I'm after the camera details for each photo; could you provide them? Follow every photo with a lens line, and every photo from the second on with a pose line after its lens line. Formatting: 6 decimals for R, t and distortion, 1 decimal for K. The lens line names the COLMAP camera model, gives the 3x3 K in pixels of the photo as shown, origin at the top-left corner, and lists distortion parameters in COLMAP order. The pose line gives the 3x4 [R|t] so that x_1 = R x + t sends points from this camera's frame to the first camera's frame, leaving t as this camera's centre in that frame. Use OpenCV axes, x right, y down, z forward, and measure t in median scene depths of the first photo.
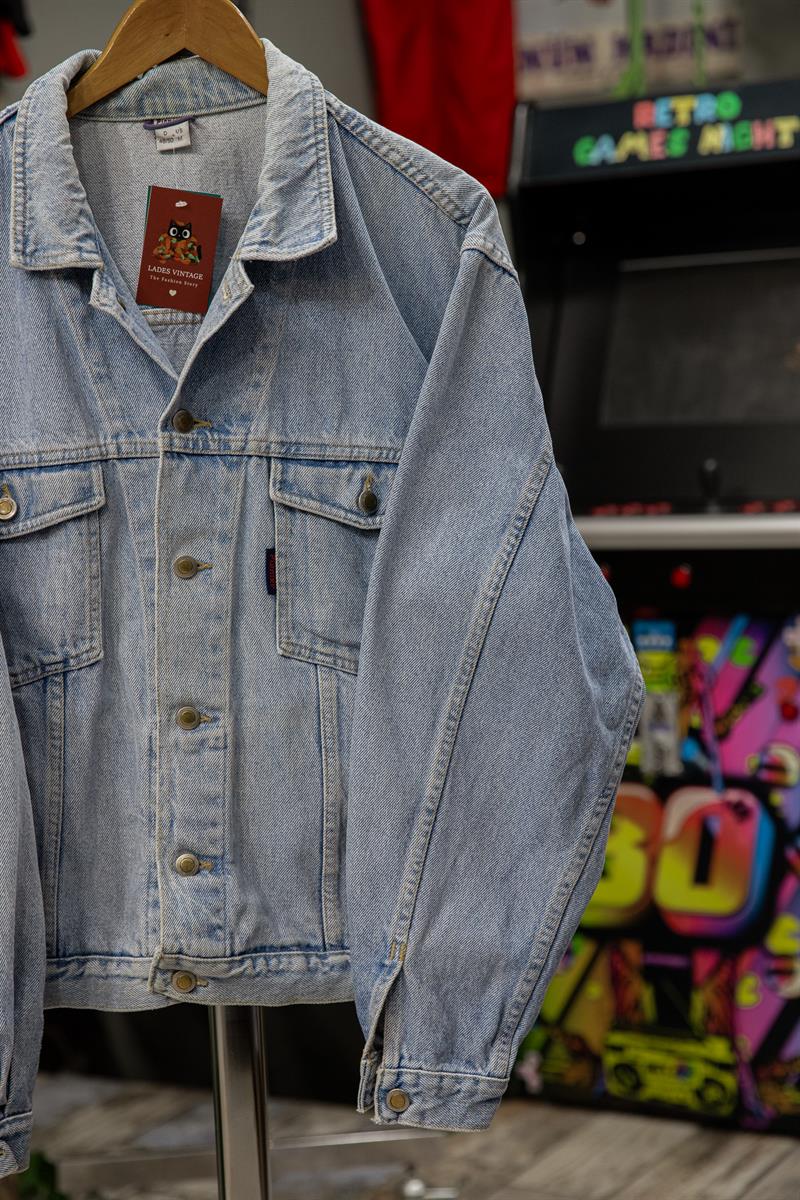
lens RADIAL K [[2154.5, 0, 402.3], [0, 2154.5, 608.5], [0, 0, 1]] dist [0.160522, 0.000000]
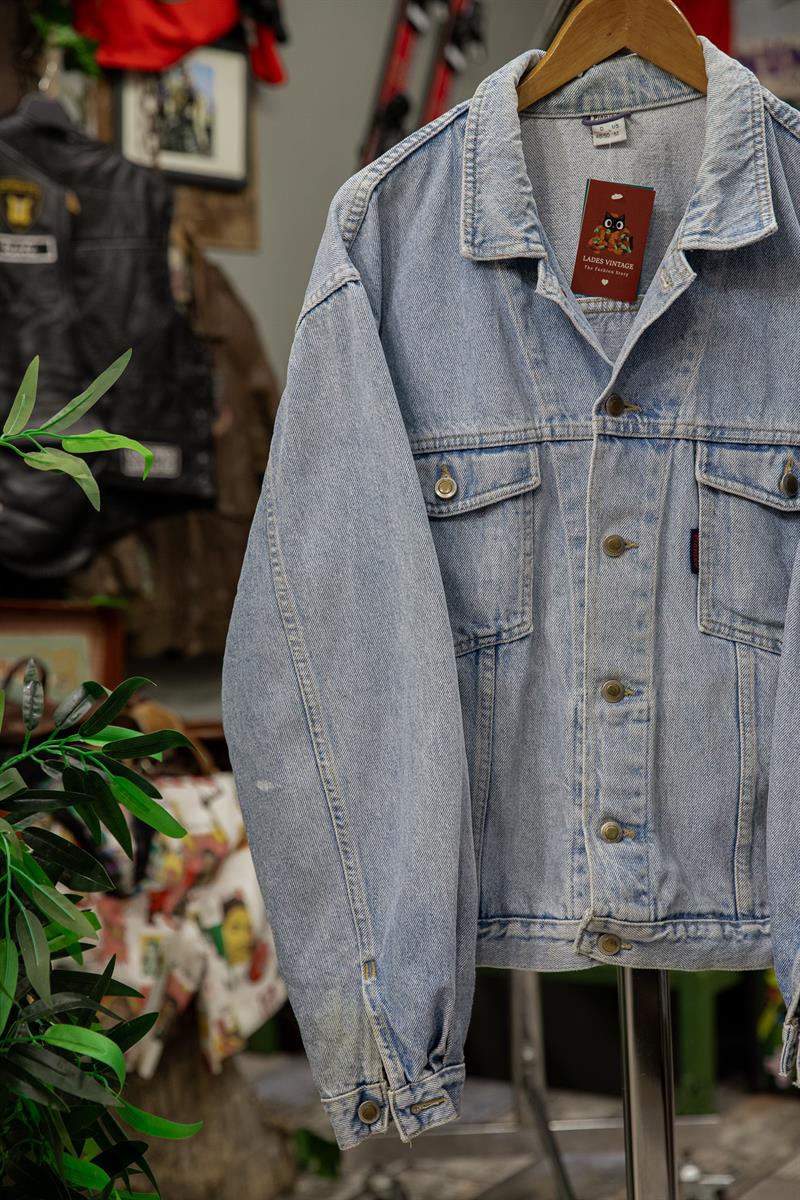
lens RADIAL K [[2154.5, 0, 407.7], [0, 2154.5, 608.9], [0, 0, 1]] dist [0.160522, 0.000000]
pose [[0.998767, 0.013217, -0.047846, -0.071808], [-0.013440, 0.999900, -0.004336, 0.008189], [0.047784, 0.004974, 0.998845, -0.020489]]
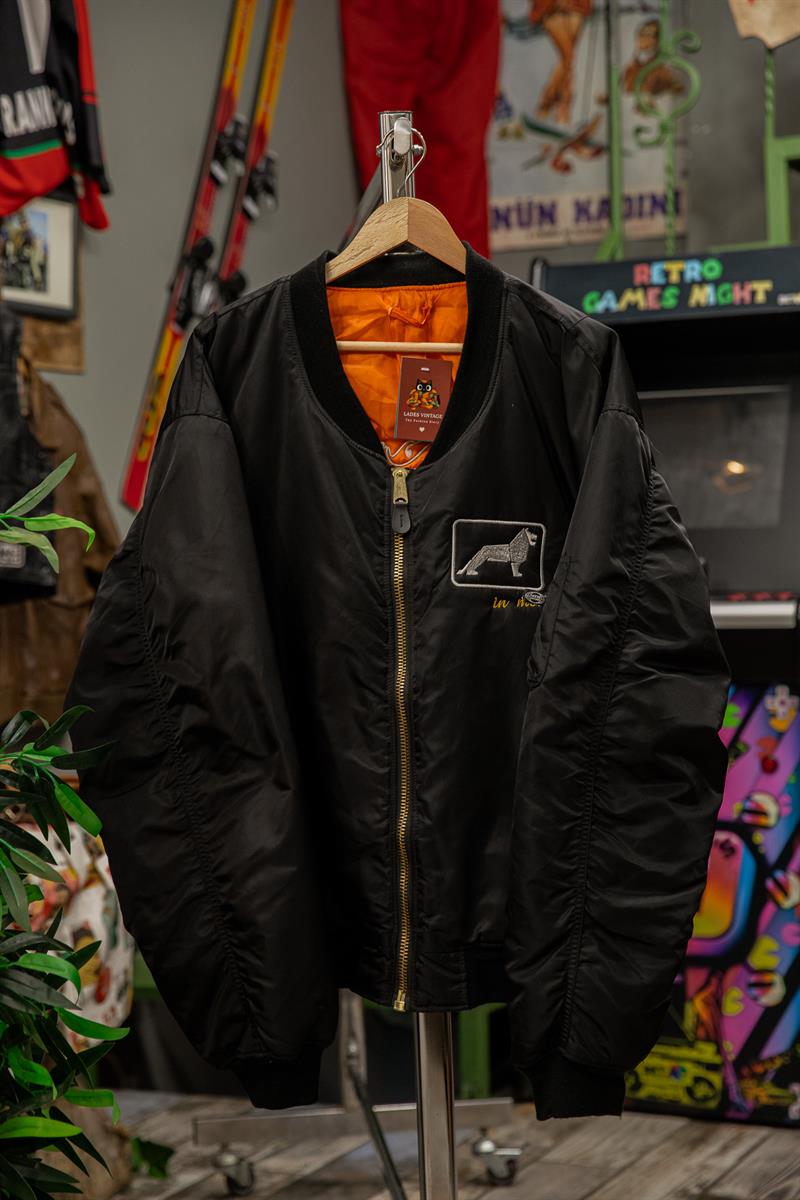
lens RADIAL K [[2154.5, 0, 404.9], [0, 2154.5, 607.8], [0, 0, 1]] dist [0.160522, 0.000000]
pose [[0.997608, 0.012134, 0.068051, -0.104034], [-0.008092, 0.998204, -0.059362, 0.032458], [-0.068650, 0.058669, 0.995914, -0.188146]]
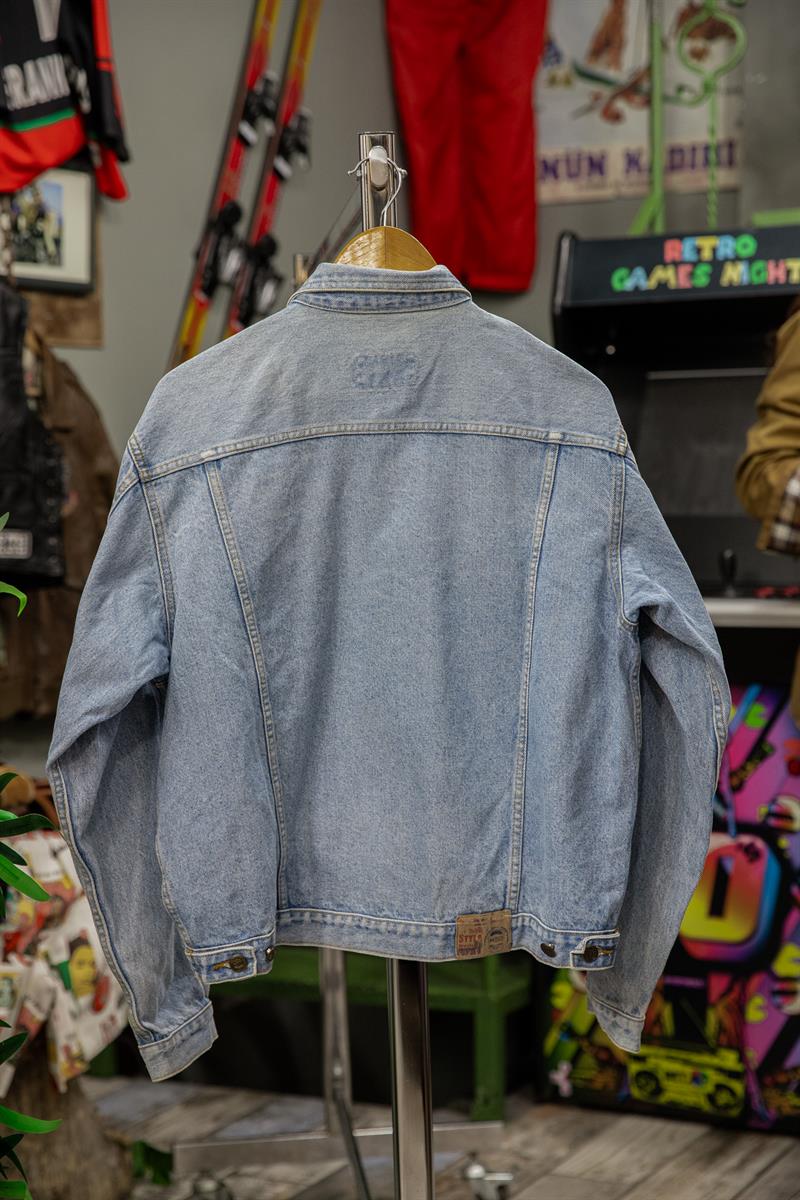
lens RADIAL K [[2154.5, 0, 402.9], [0, 2154.5, 608.8], [0, 0, 1]] dist [0.160522, 0.000000]
pose [[0.999612, 0.015311, 0.023262, -0.058832], [-0.014971, 0.999780, -0.014711, -0.017151], [-0.023483, 0.014357, 0.999621, -0.155852]]
